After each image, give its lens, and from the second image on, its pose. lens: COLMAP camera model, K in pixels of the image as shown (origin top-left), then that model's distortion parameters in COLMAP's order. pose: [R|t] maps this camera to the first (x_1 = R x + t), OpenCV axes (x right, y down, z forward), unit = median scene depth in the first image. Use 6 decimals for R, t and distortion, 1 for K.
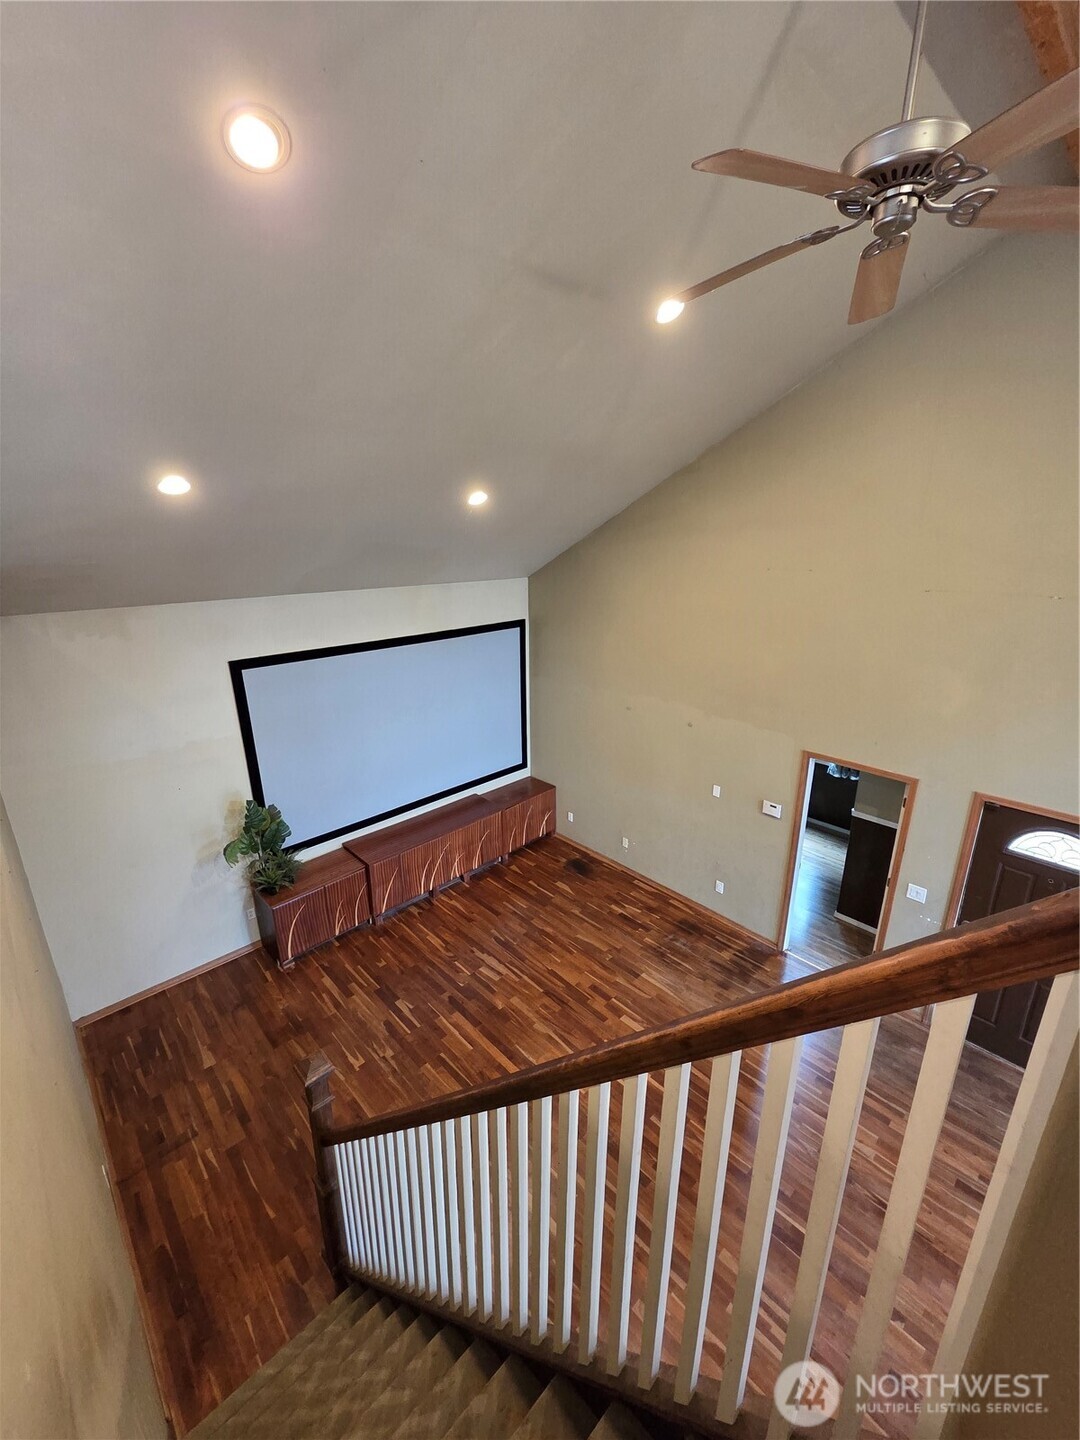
lens RADIAL K [[592.2, 0, 543.6], [0, 592.2, 720.6], [0, 0, 1]] dist [-0.001275, 0.000511]
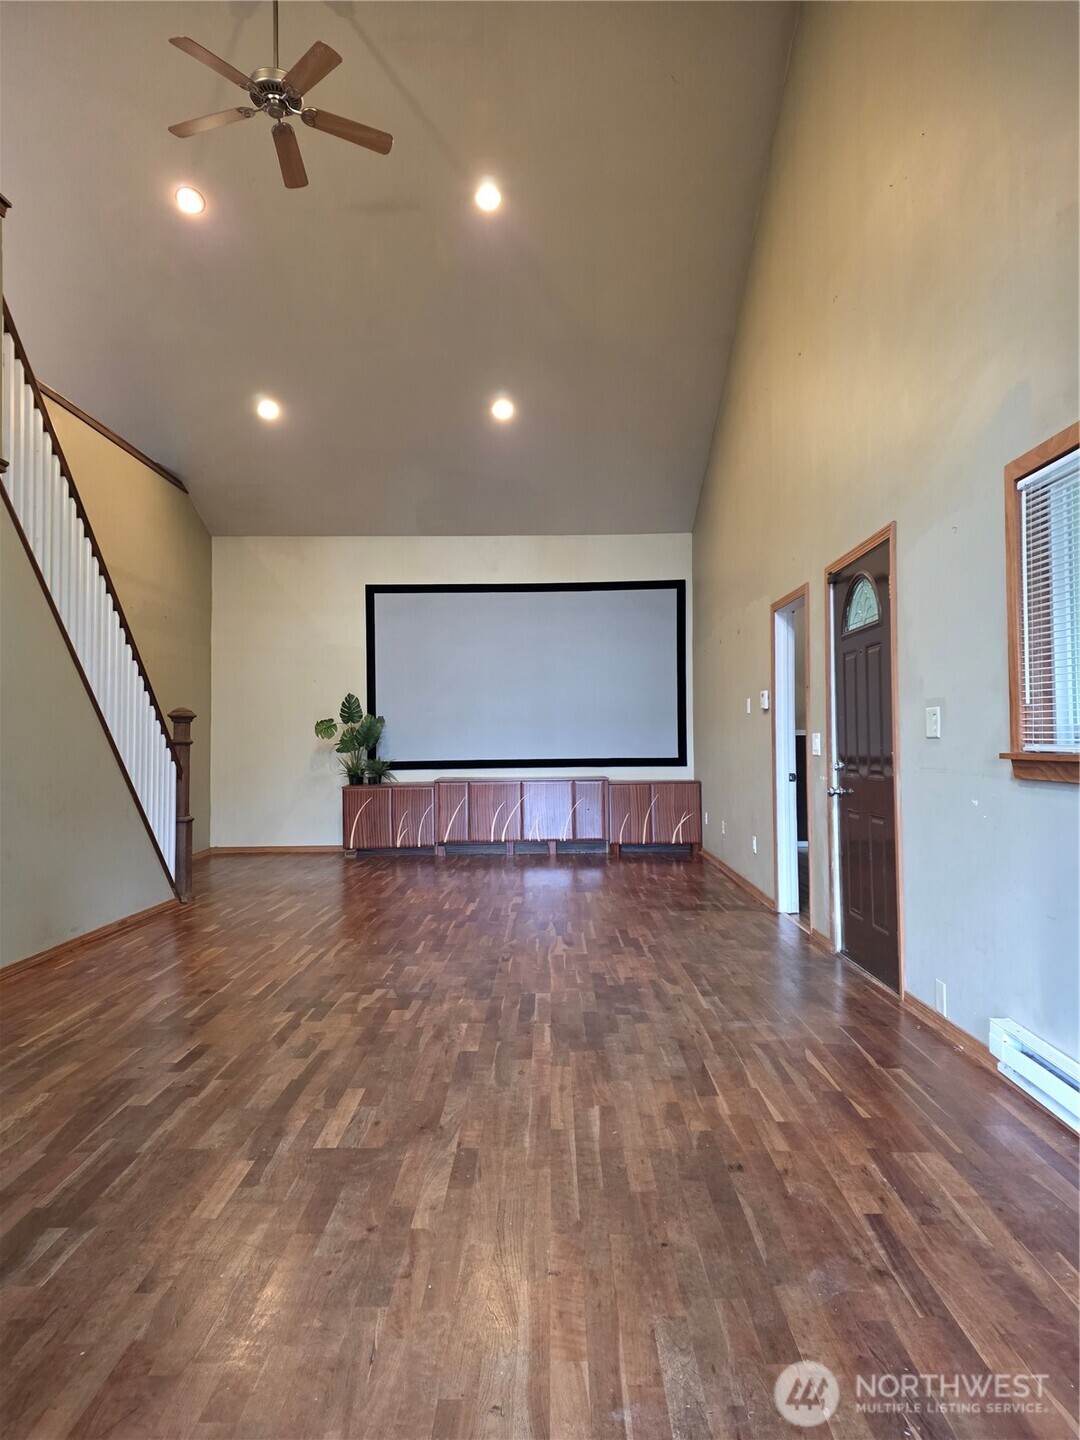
lens RADIAL K [[932.2, 0, 520.2], [0, 932.2, 712.7], [0, 0, 1]] dist [0.162096, -0.130005]
pose [[0.701548, -0.023097, -0.712248, 0.986543], [-0.216138, 0.945498, -0.243552, 0.507558], [0.679055, 0.324807, 0.658320, 0.001400]]
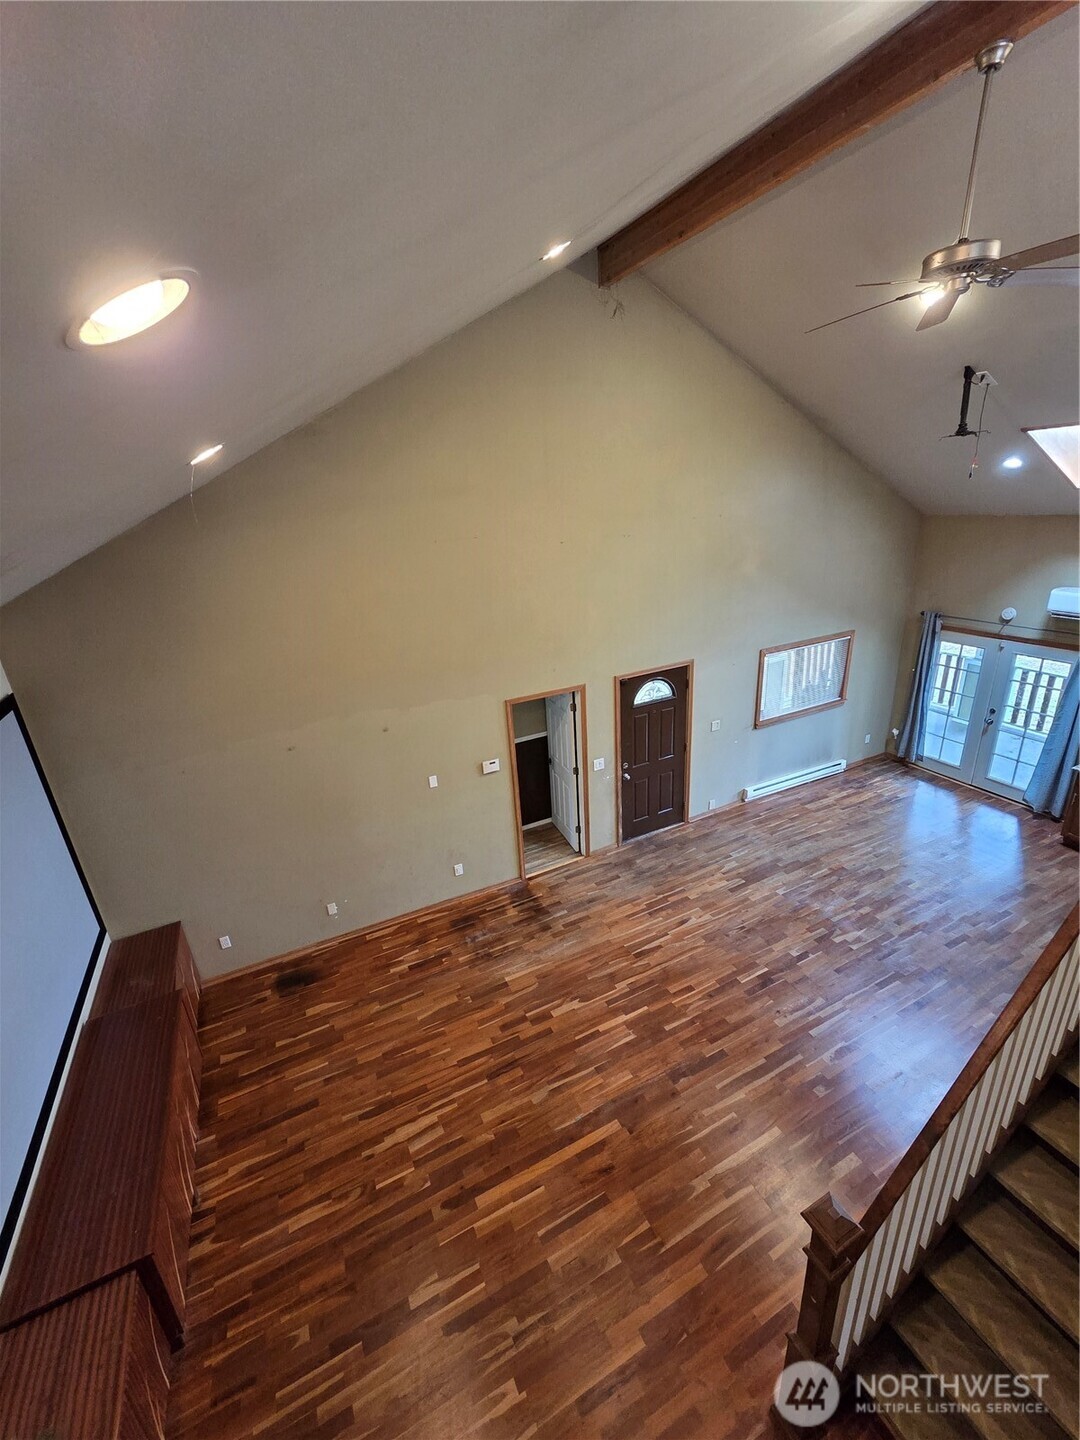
lens RADIAL K [[592.2, 0, 543.6], [0, 592.2, 720.6], [0, 0, 1]] dist [-0.001275, 0.000511]
pose [[0.297082, -0.351209, 0.887916, -0.483132], [0.345456, 0.906440, 0.242953, -0.144761], [-0.890170, 0.234559, 0.390614, 0.462868]]
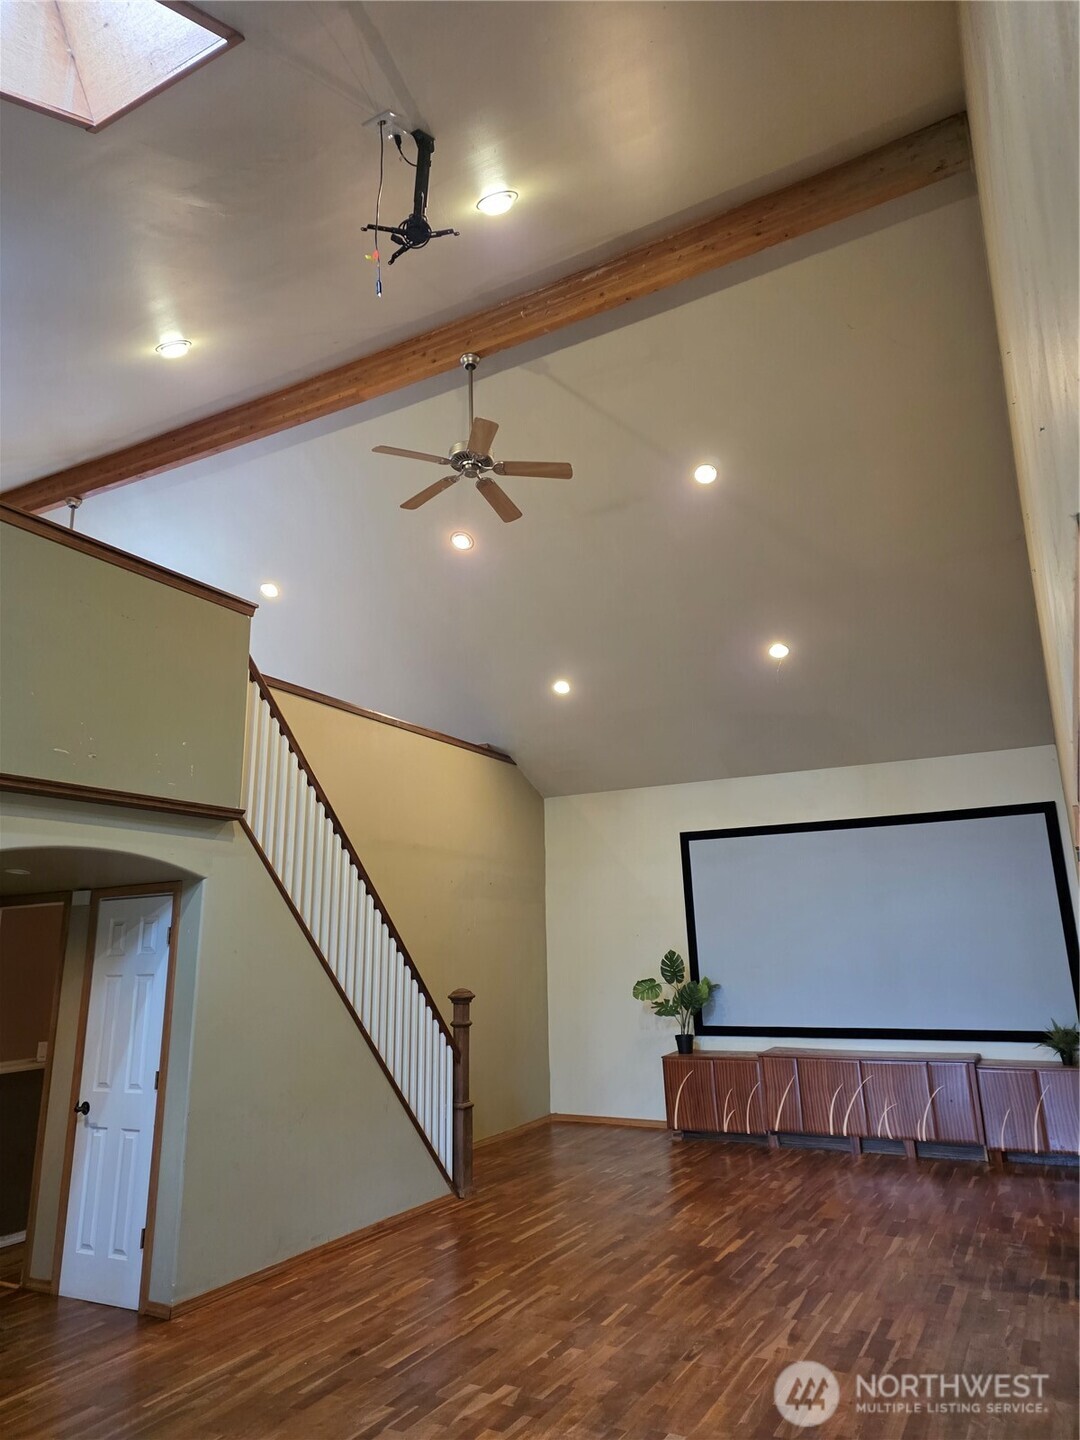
lens RADIAL K [[957.5, 0, 538.9], [0, 957.5, 708.9], [0, 0, 1]] dist [0.037243, -0.005212]
pose [[0.305778, -0.237331, -0.922049, 1.108991], [-0.271938, 0.906322, -0.323466, 0.341044], [0.912441, 0.349649, 0.212594, 0.207571]]
